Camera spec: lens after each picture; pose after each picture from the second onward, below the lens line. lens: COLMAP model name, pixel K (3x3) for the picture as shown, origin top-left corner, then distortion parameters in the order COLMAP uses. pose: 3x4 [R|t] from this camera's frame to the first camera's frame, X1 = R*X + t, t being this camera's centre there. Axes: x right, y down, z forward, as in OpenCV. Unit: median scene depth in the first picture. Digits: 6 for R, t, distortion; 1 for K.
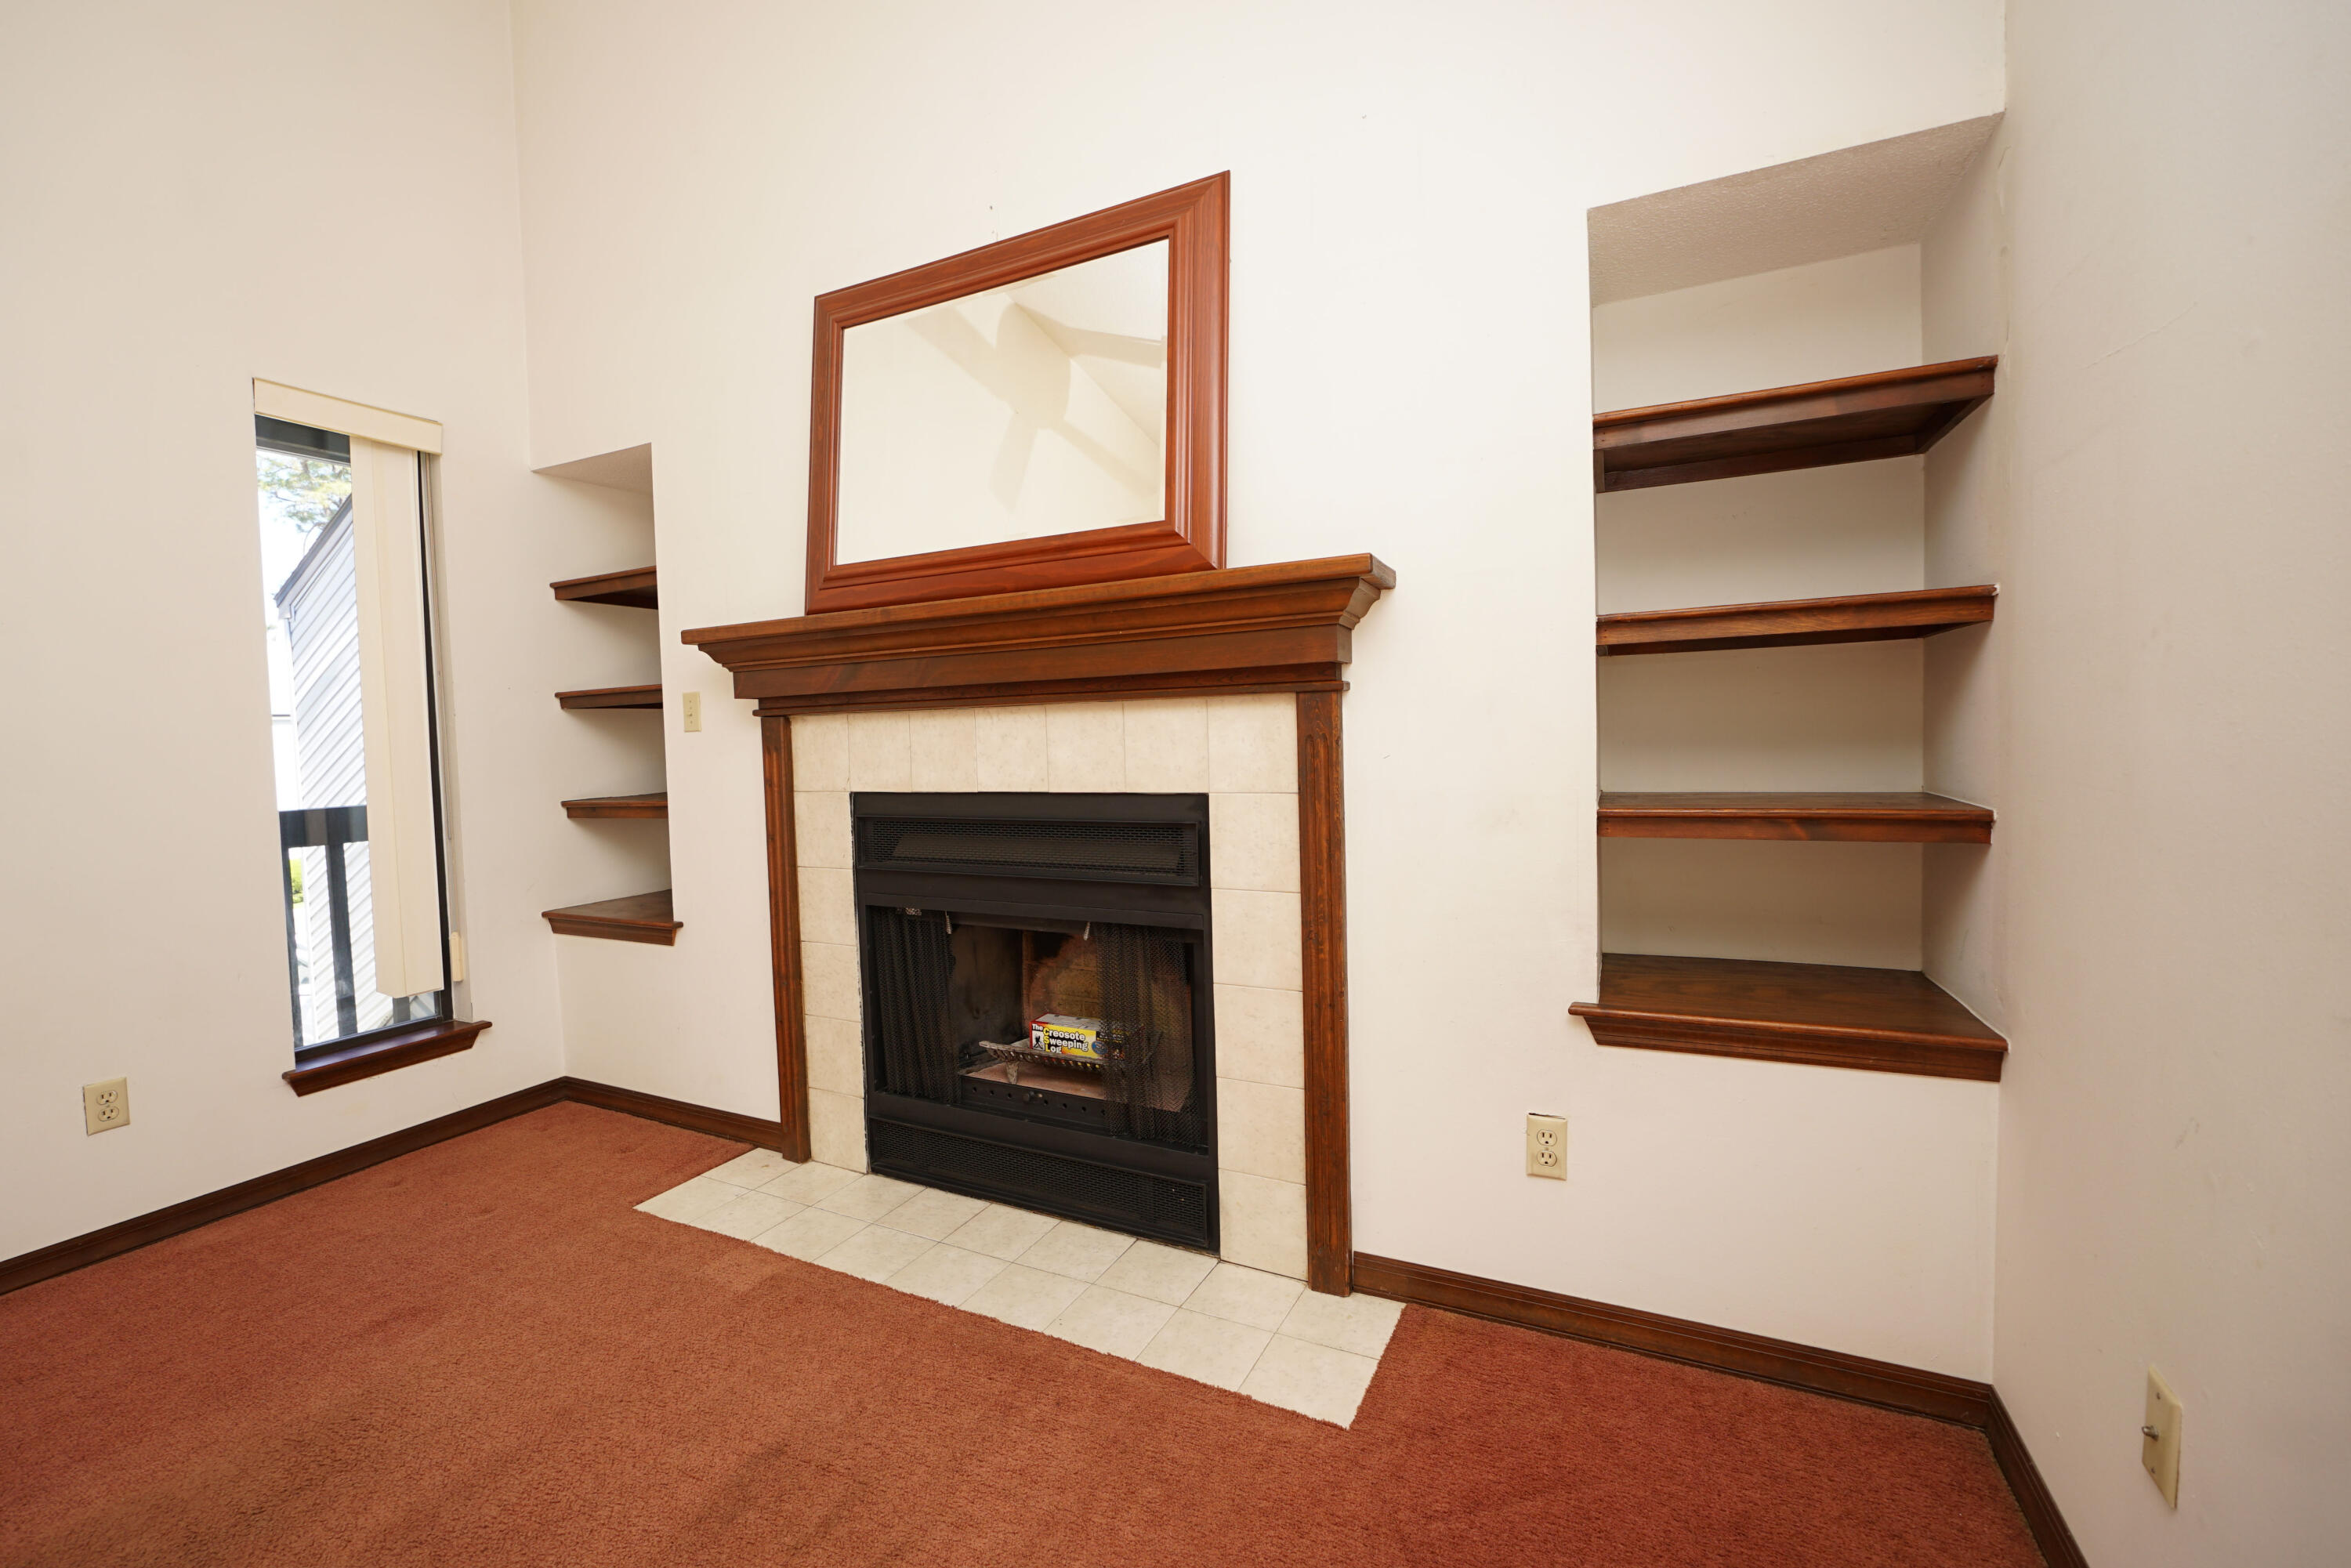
lens RADIAL K [[974.3, 0, 1132.0], [0, 974.3, 782.9], [0, 0, 1]] dist [-0.014540, 0.001824]
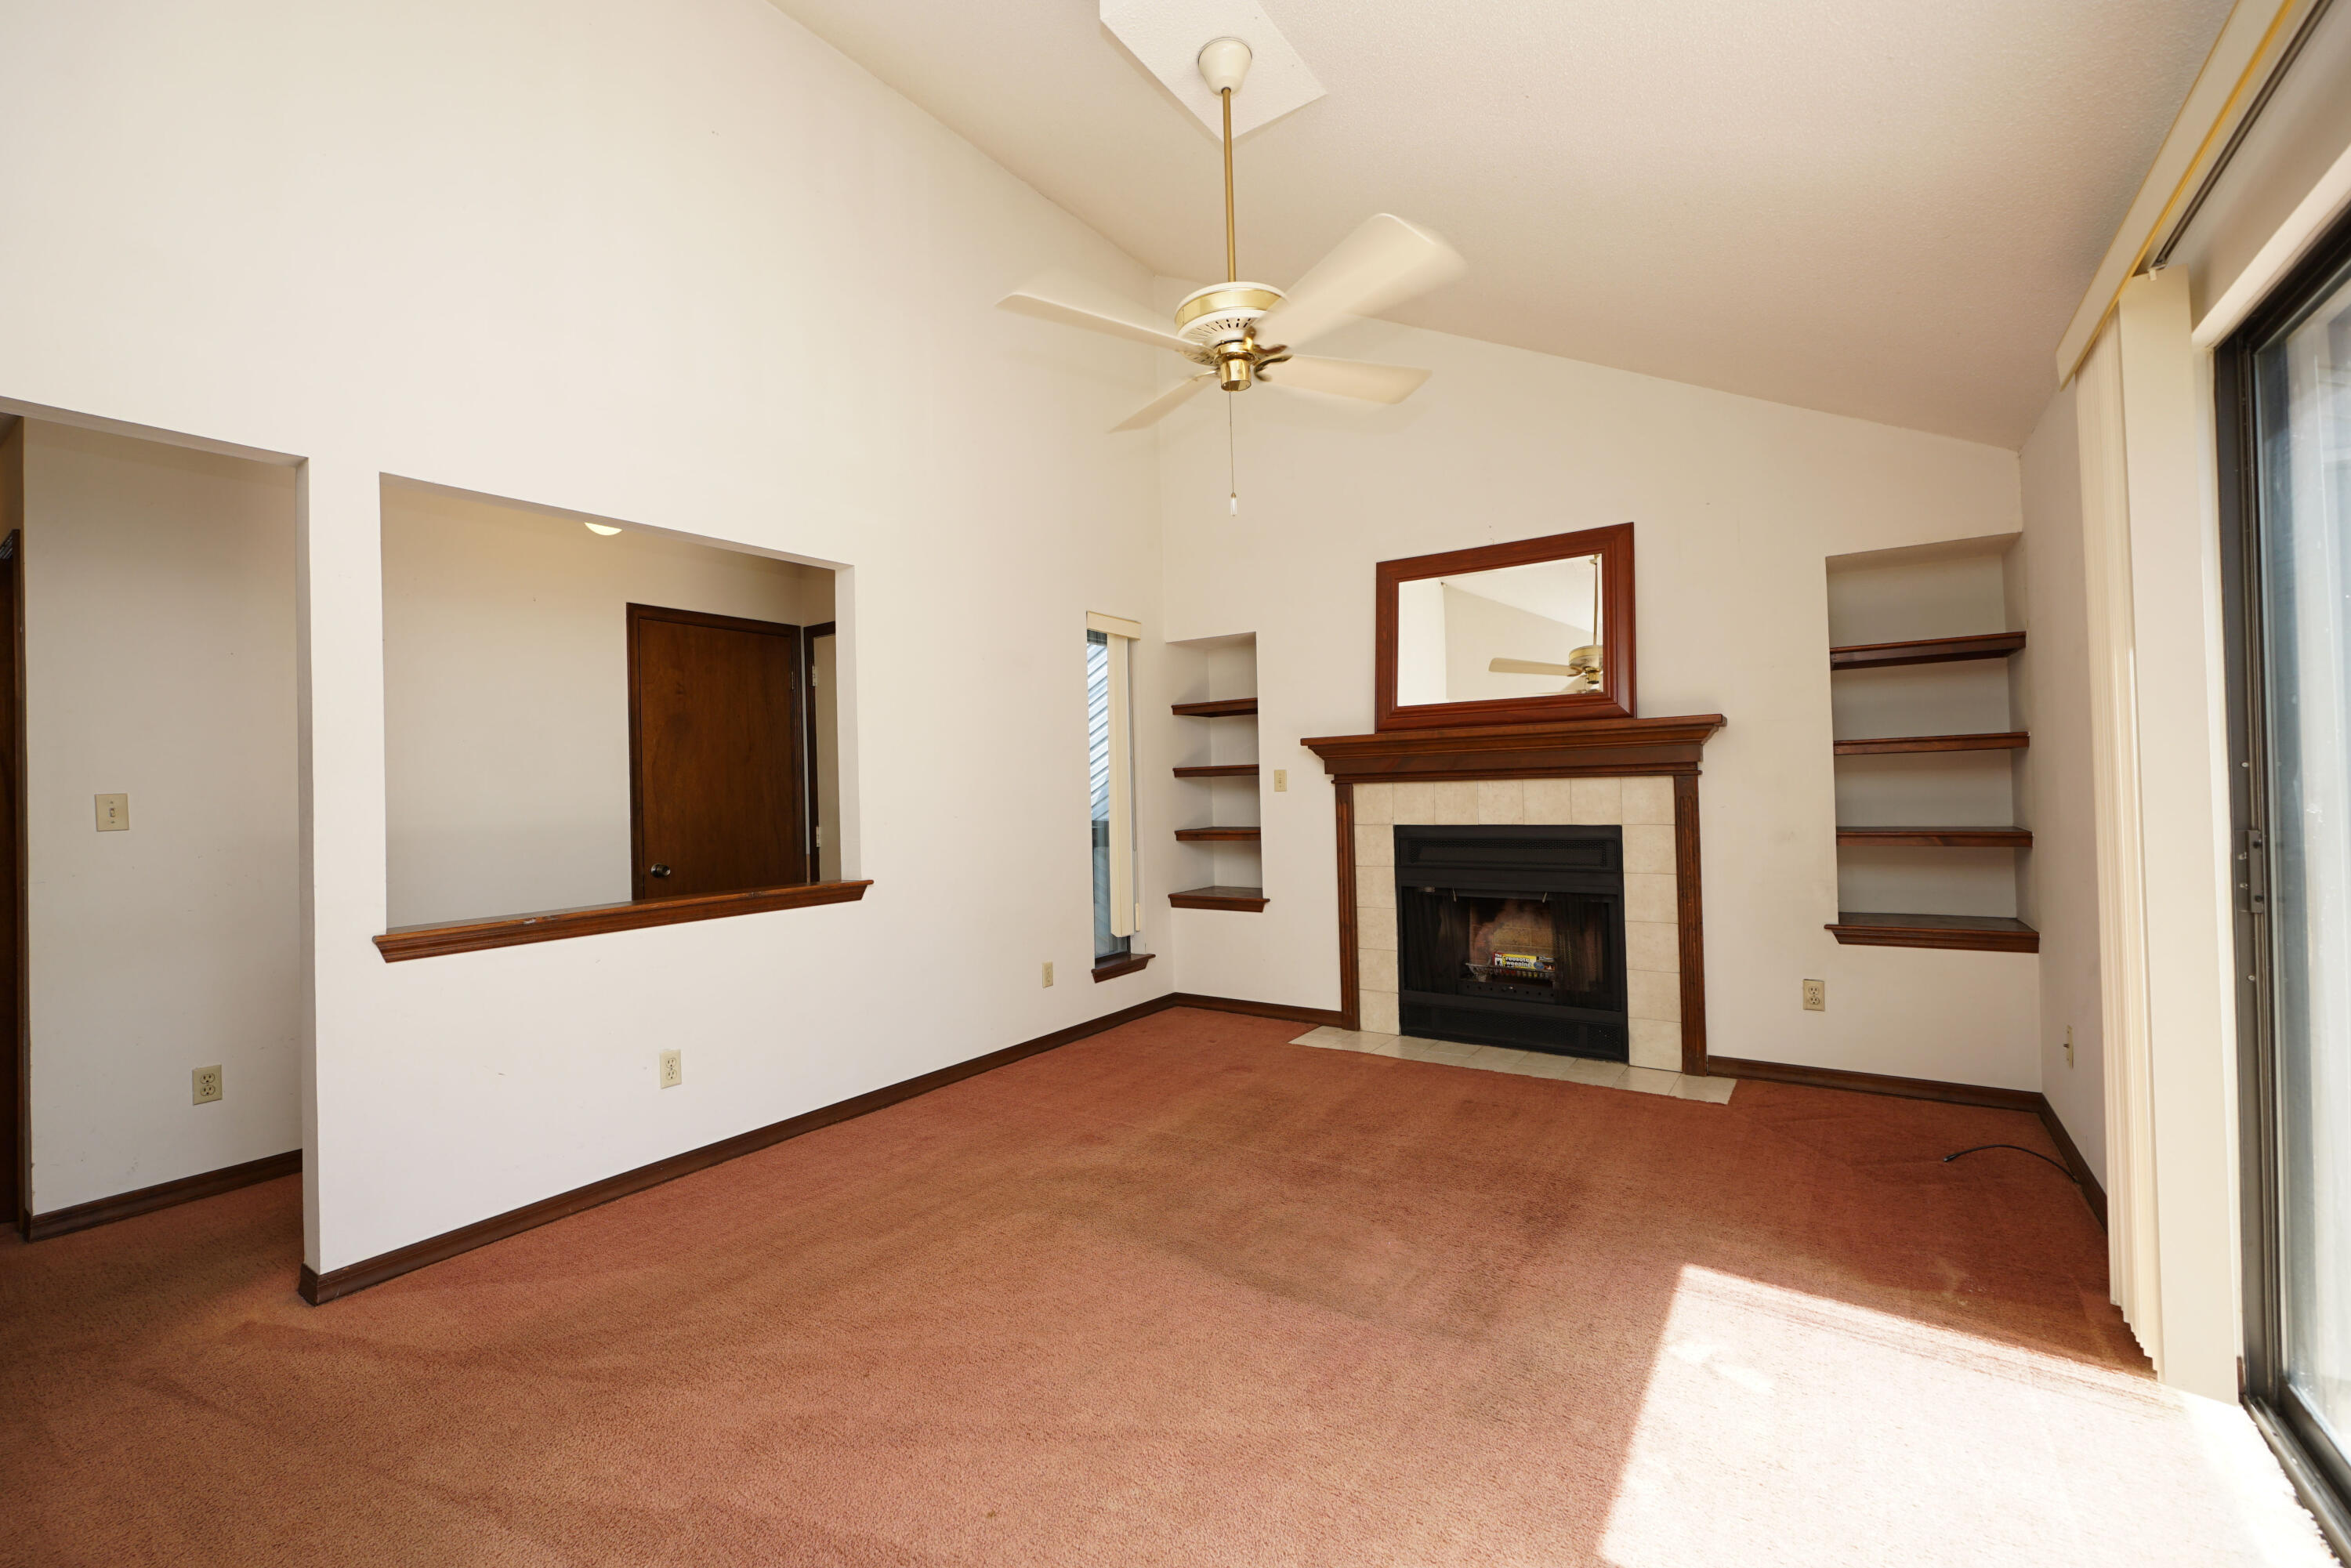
lens RADIAL K [[974.3, 0, 1149.3], [0, 974.3, 781.4], [0, 0, 1]] dist [-0.014540, 0.001824]
pose [[0.989605, 0.001222, -0.143809, -0.543562], [-0.008640, 0.998663, -0.050968, 0.029181], [0.143554, 0.051681, 0.988292, -1.014040]]
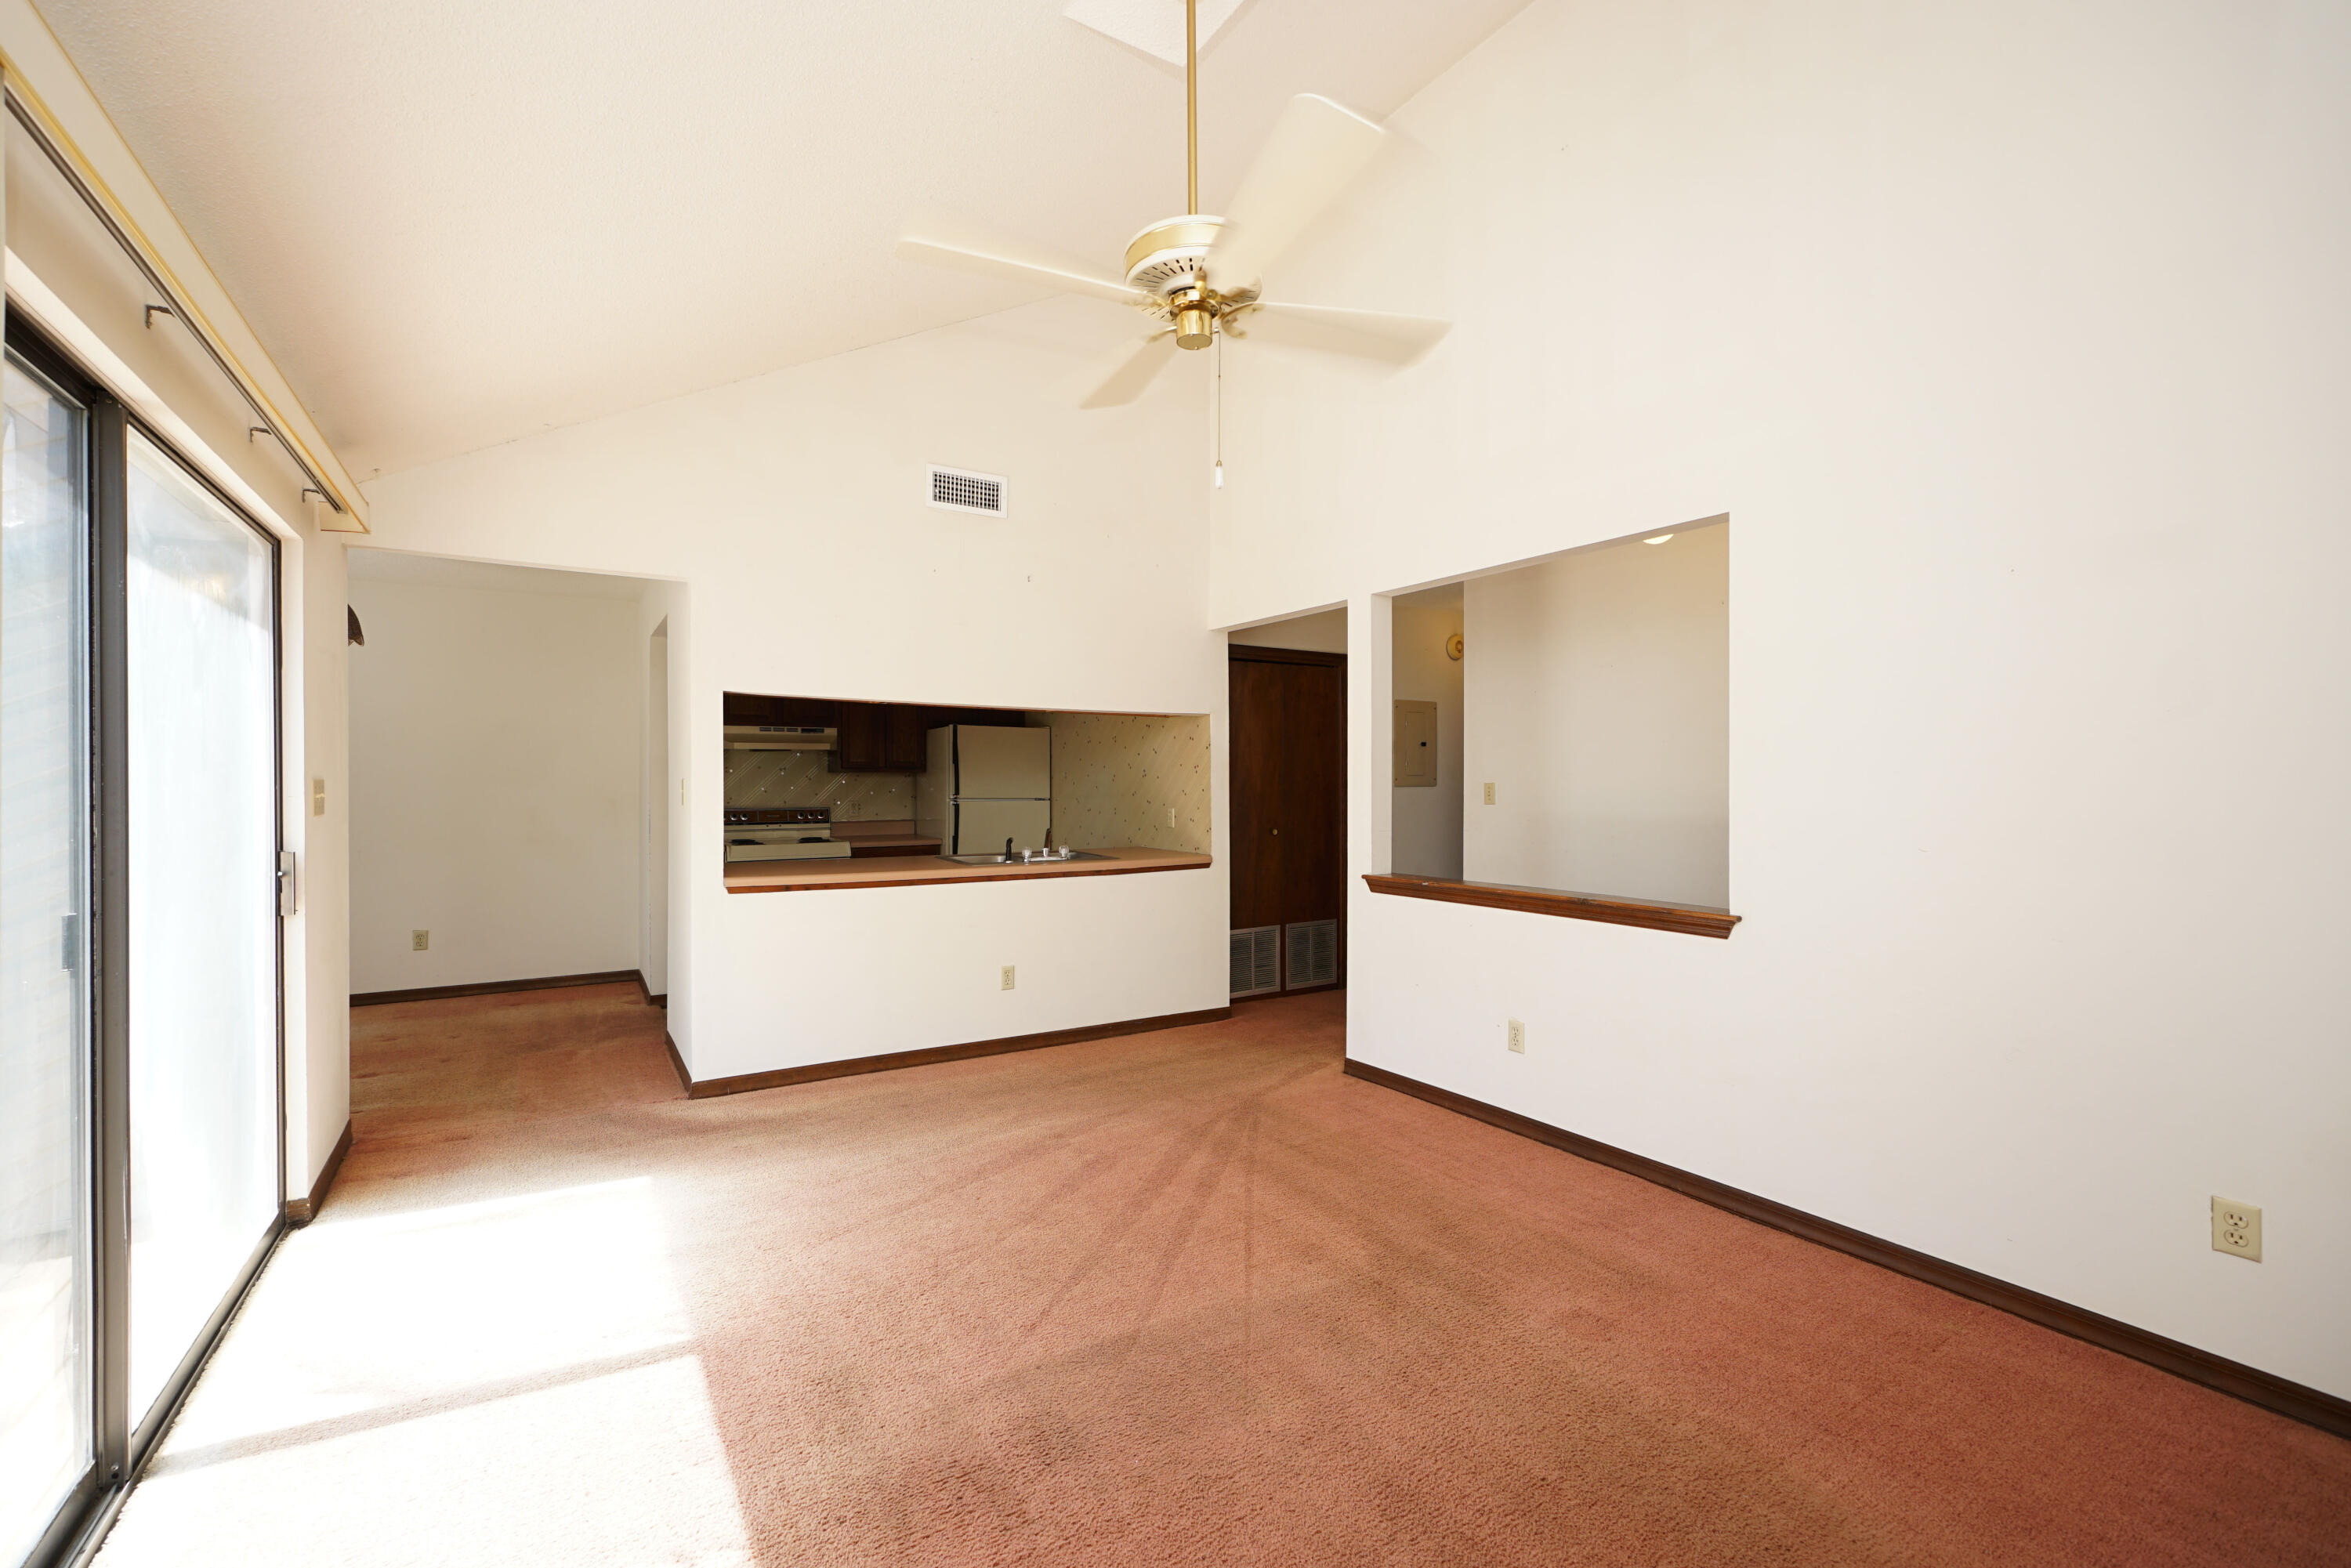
lens RADIAL K [[1029.0, 0, 1170.7], [0, 1029.0, 773.0], [0, 0, 1]] dist [-0.000722, 0.000005]
pose [[-0.520808, 0.021507, -0.853403, 0.358185], [-0.027808, 0.998725, 0.042140, -0.119606], [0.853221, 0.045678, -0.519546, 0.772240]]
